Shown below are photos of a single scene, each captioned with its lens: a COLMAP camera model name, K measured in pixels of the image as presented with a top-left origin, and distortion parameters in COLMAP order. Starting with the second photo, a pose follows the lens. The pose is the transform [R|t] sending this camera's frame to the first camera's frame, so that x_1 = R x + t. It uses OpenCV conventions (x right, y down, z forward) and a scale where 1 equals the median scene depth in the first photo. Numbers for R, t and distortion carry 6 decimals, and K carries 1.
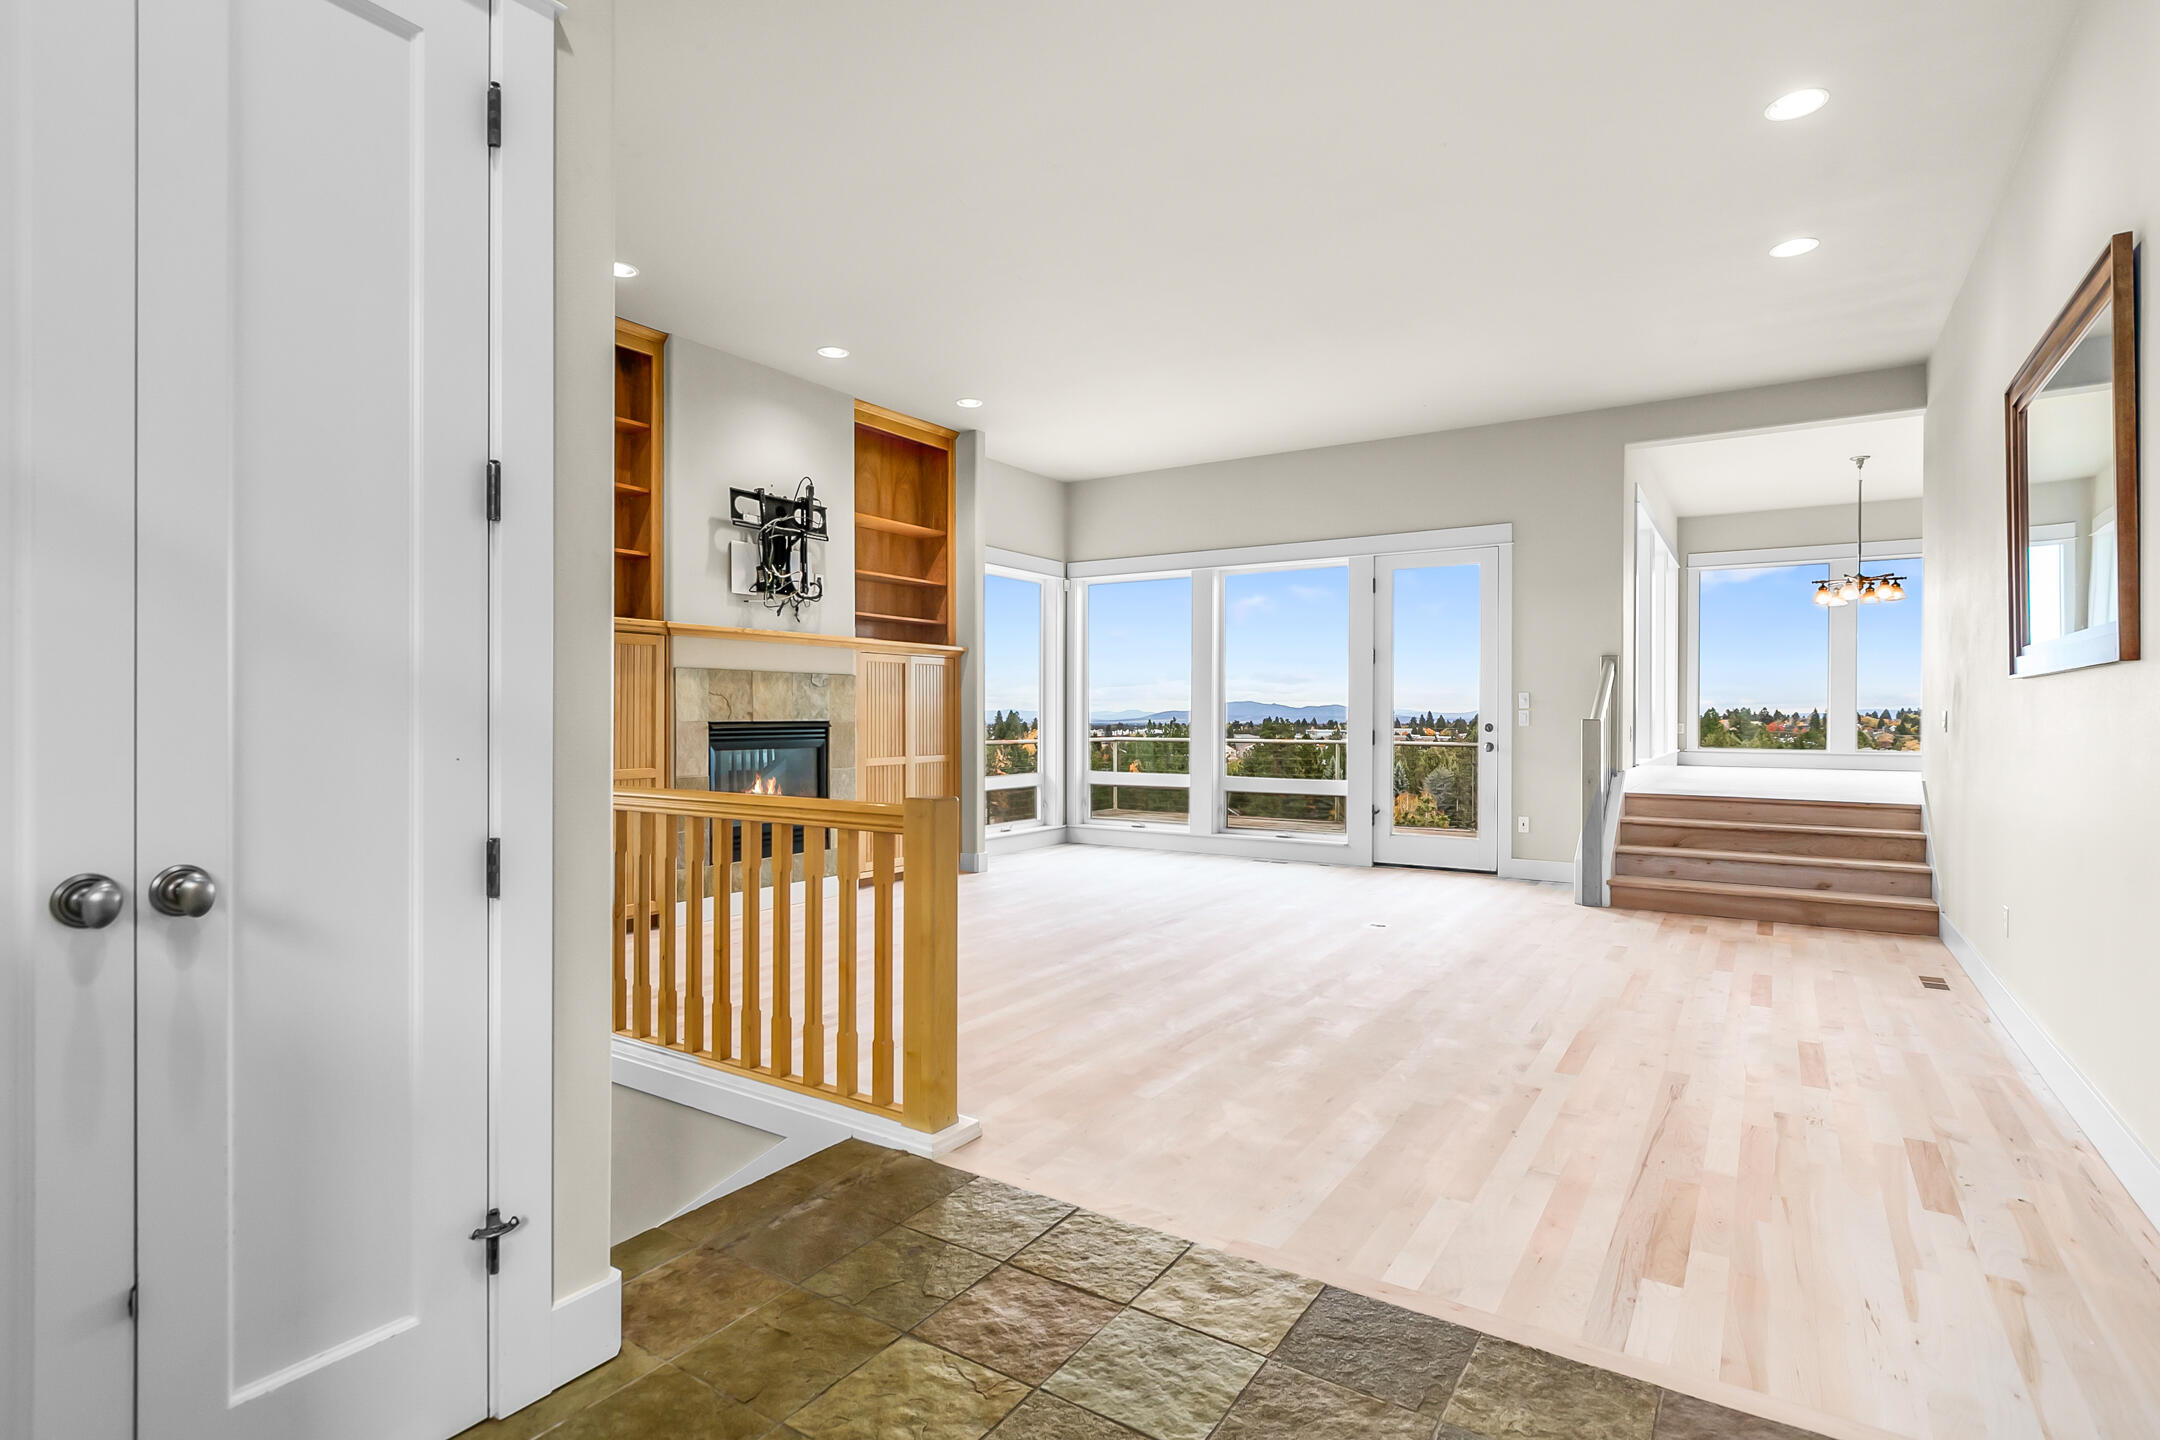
lens RADIAL K [[1095.0, 0, 1064.5], [0, 1095.0, 713.8], [0, 0, 1]] dist [0.000415, -0.000993]
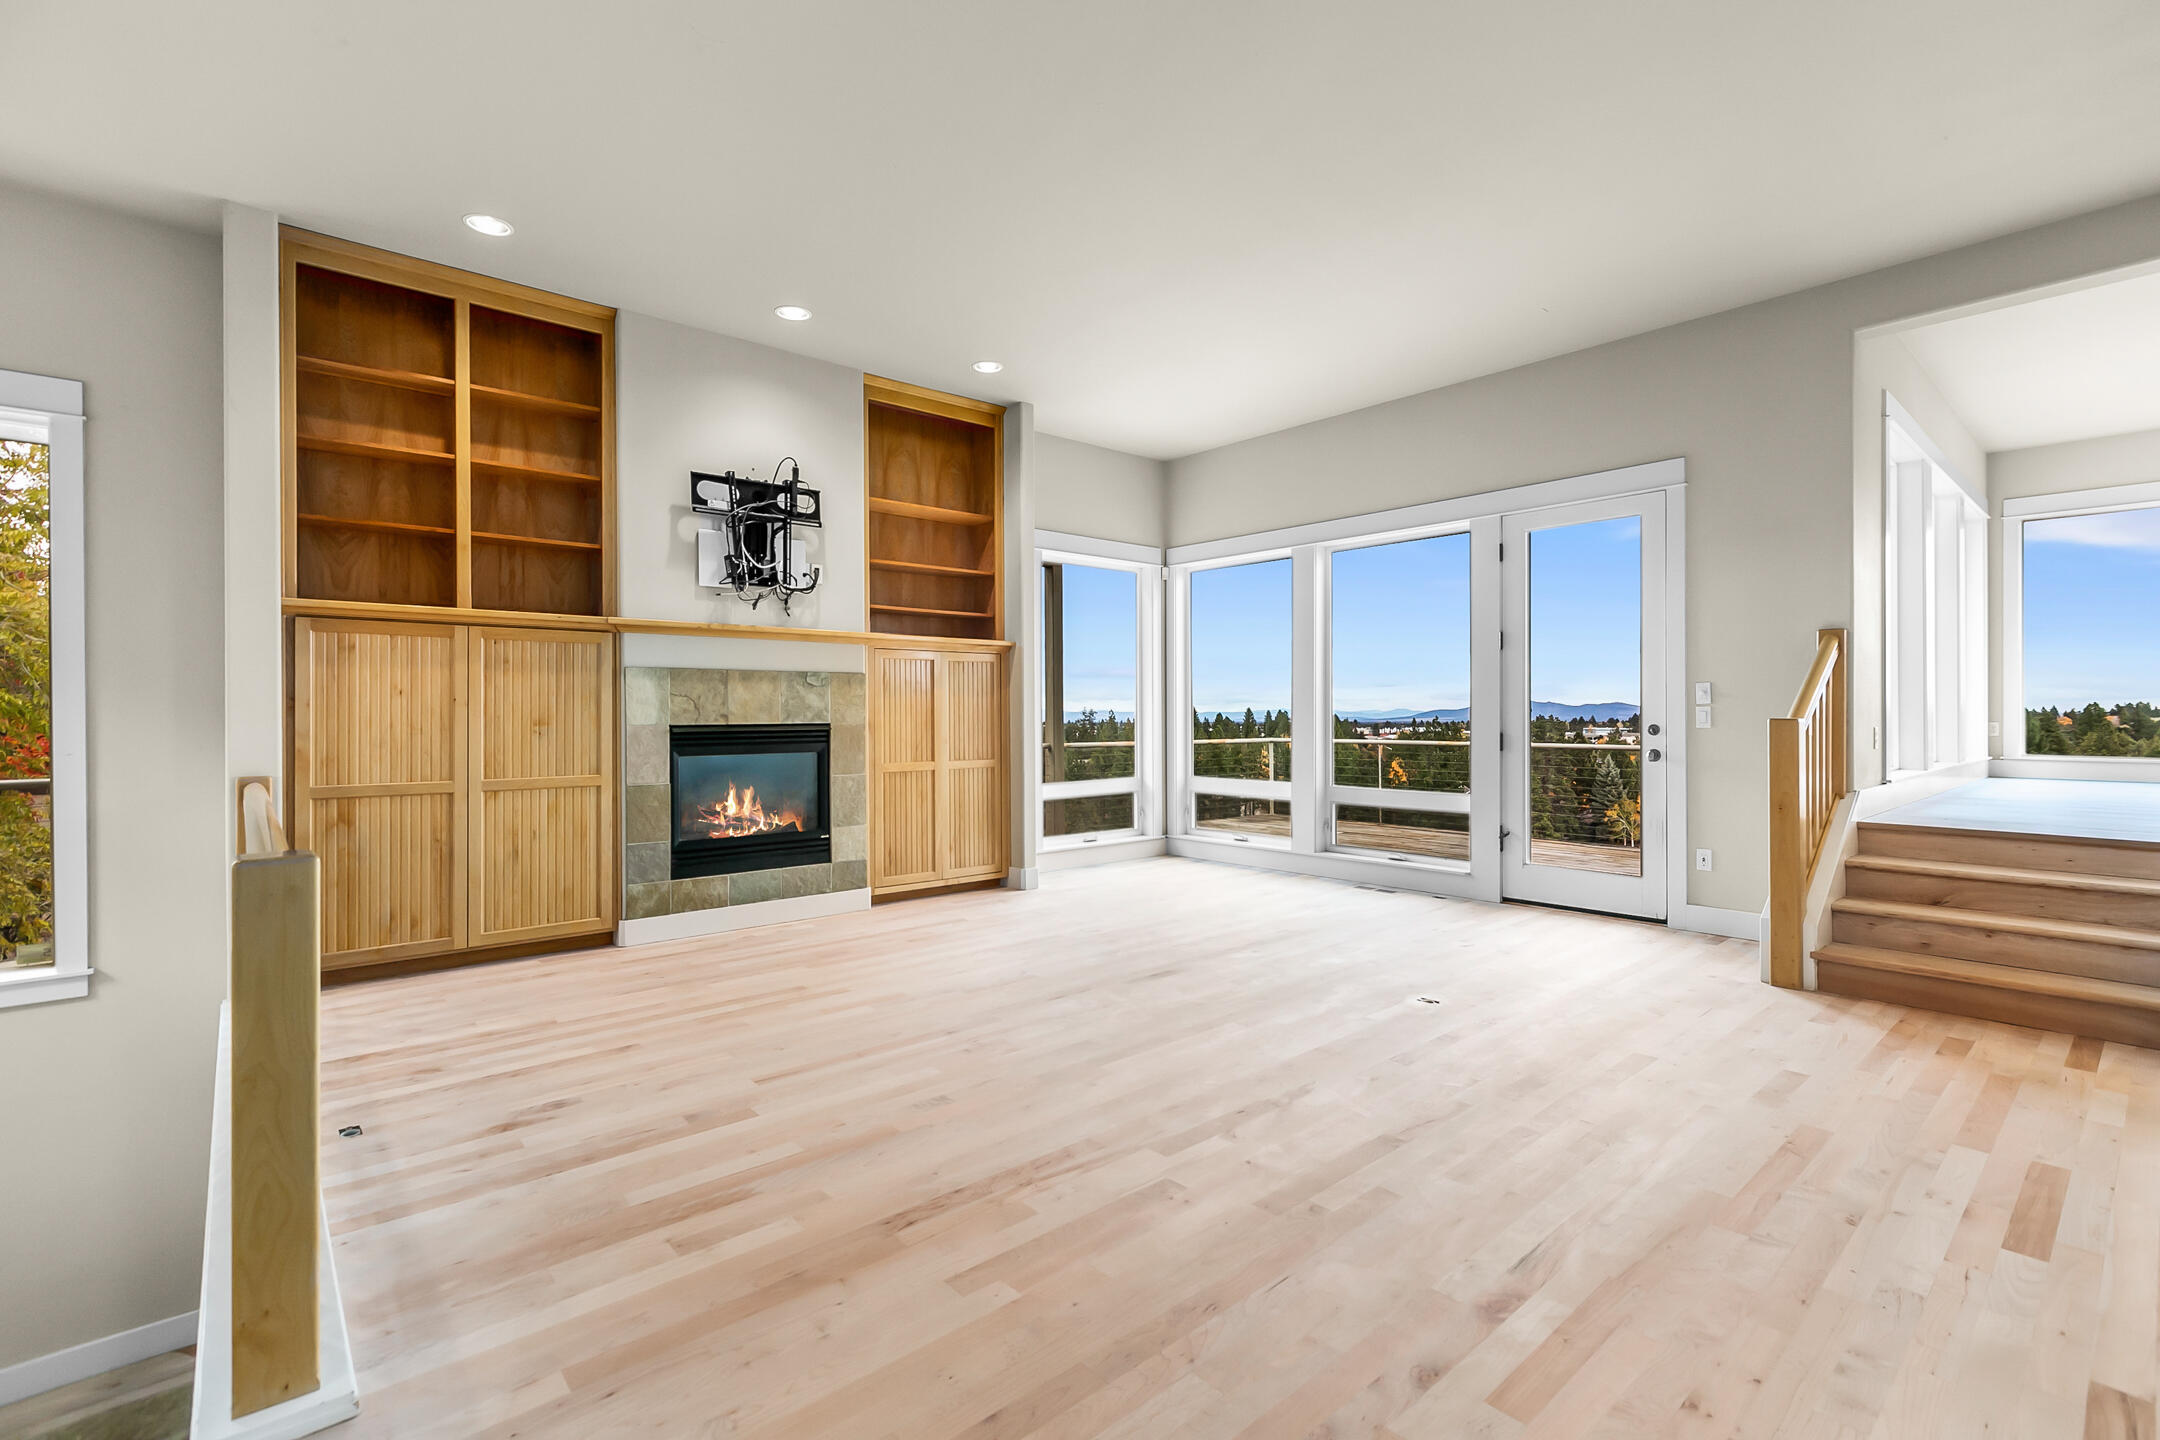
lens RADIAL K [[977.1, 0, 1071.4], [0, 977.1, 713.4], [0, 0, 1]] dist [0.002298, -0.001421]
pose [[0.962069, -0.004867, -0.272763, 0.204601], [0.004867, 0.999988, -0.000677, -0.000276], [0.272763, -0.000676, 0.962081, 0.264468]]
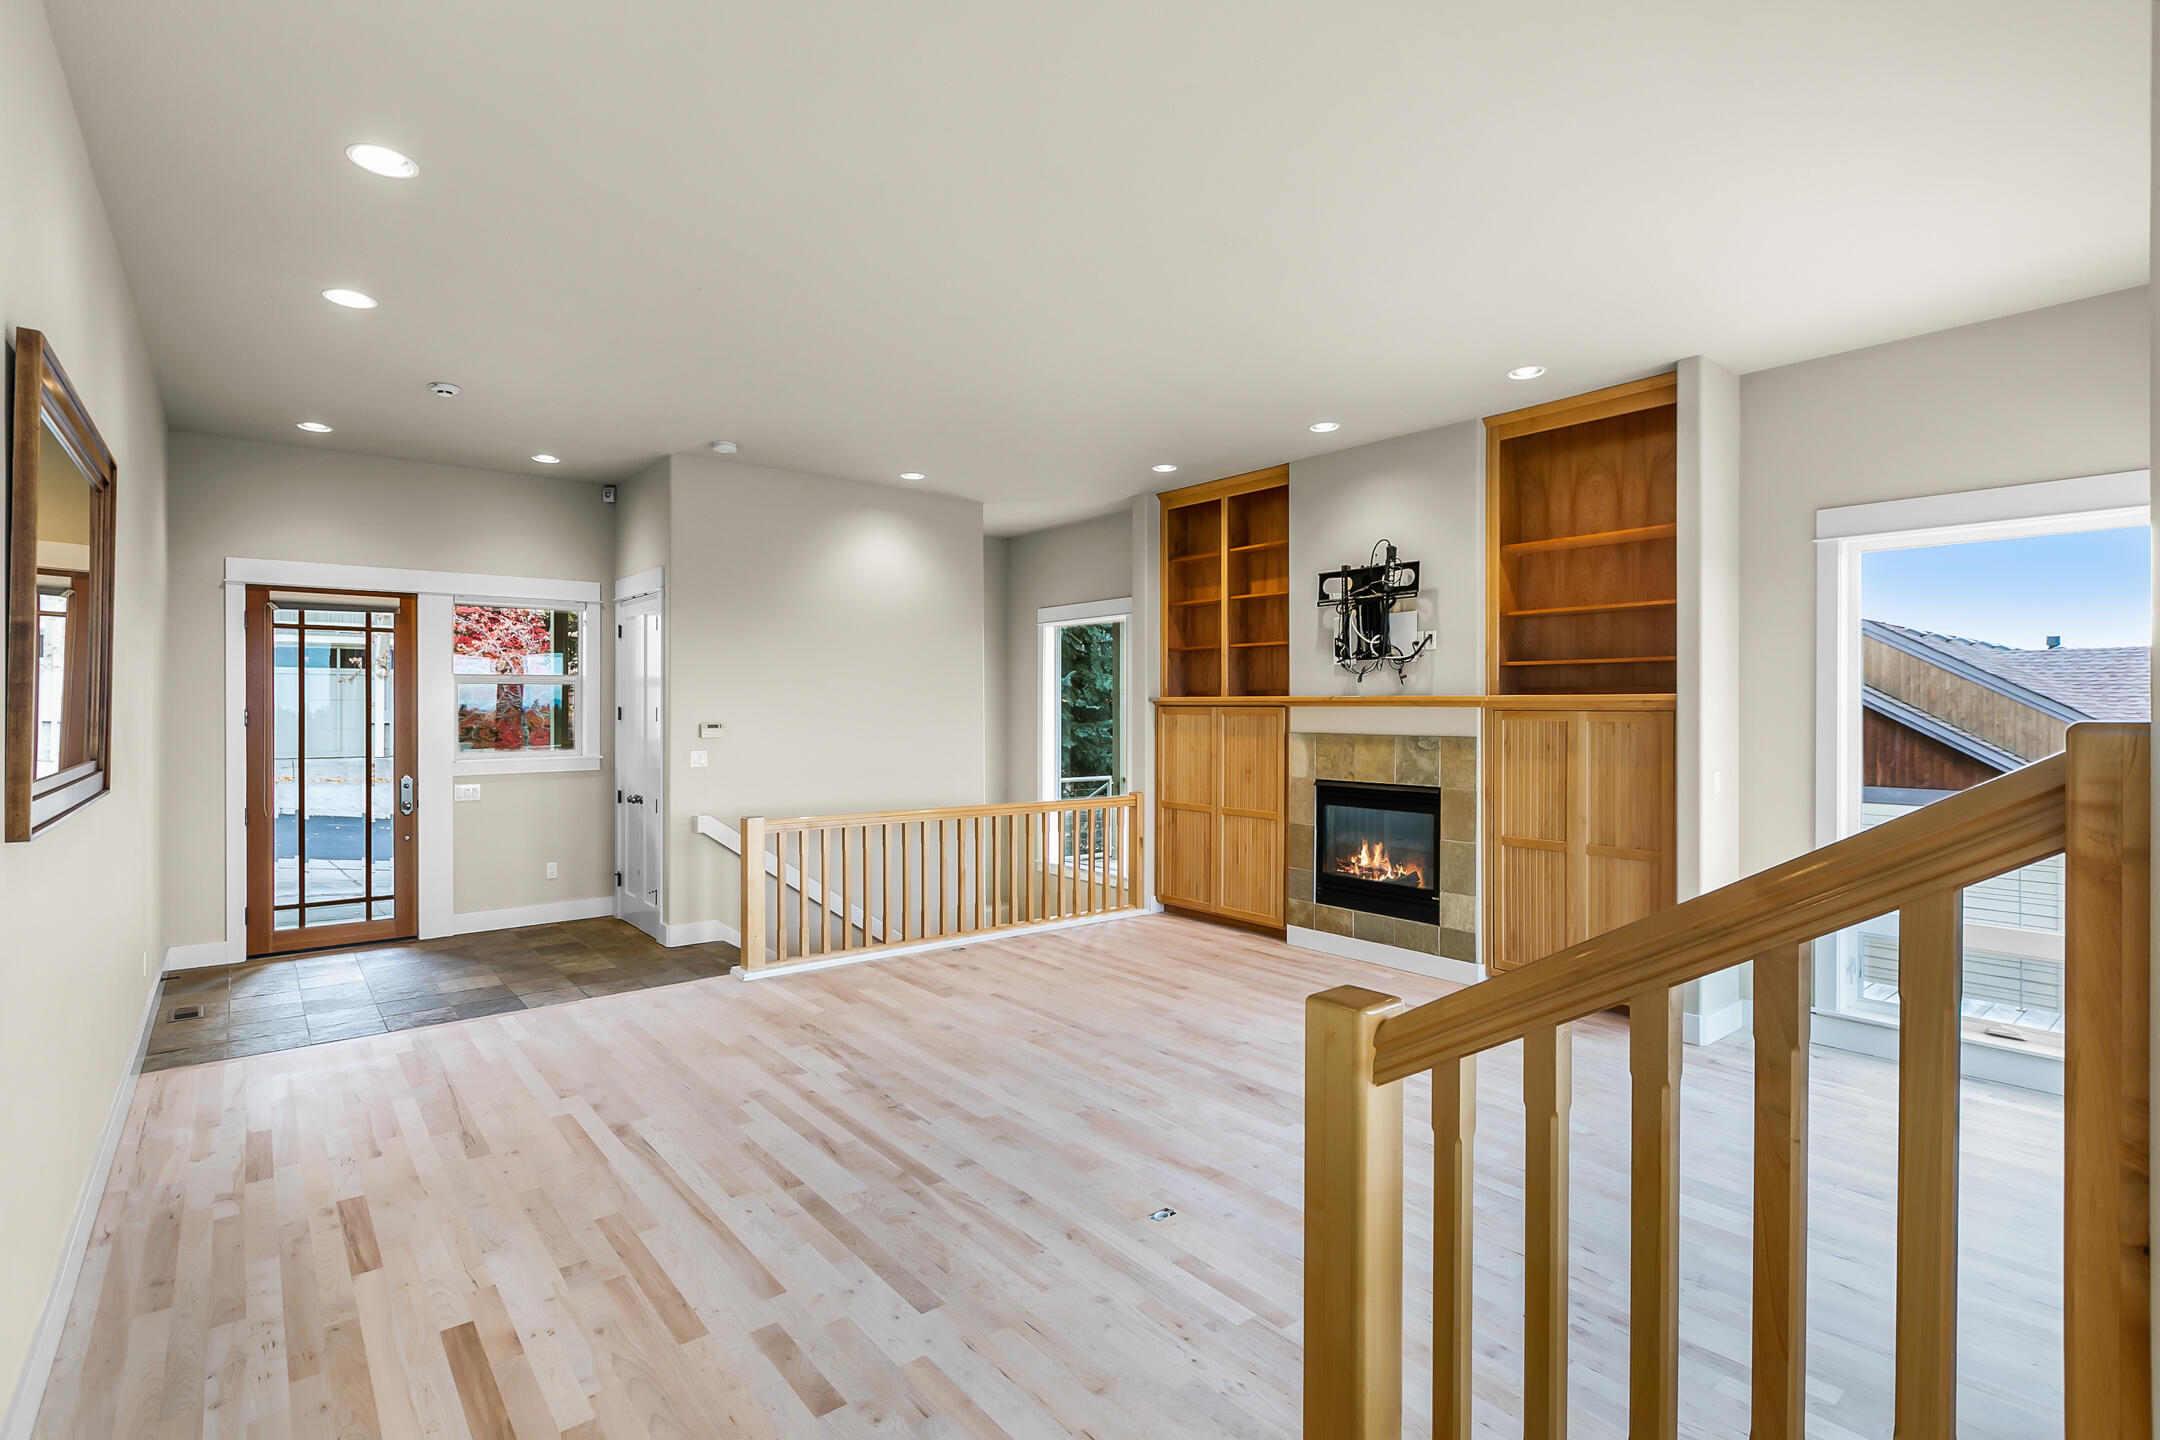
lens RADIAL K [[1010.5, 0, 1072.5], [0, 1010.5, 711.4], [0, 0, 1]] dist [0.003928, -0.000967]
pose [[-0.306758, 0.000760, -0.951787, 0.691295], [-0.001439, 0.999998, 0.001262, -0.058171], [0.951786, 0.001757, -0.306757, 0.966988]]
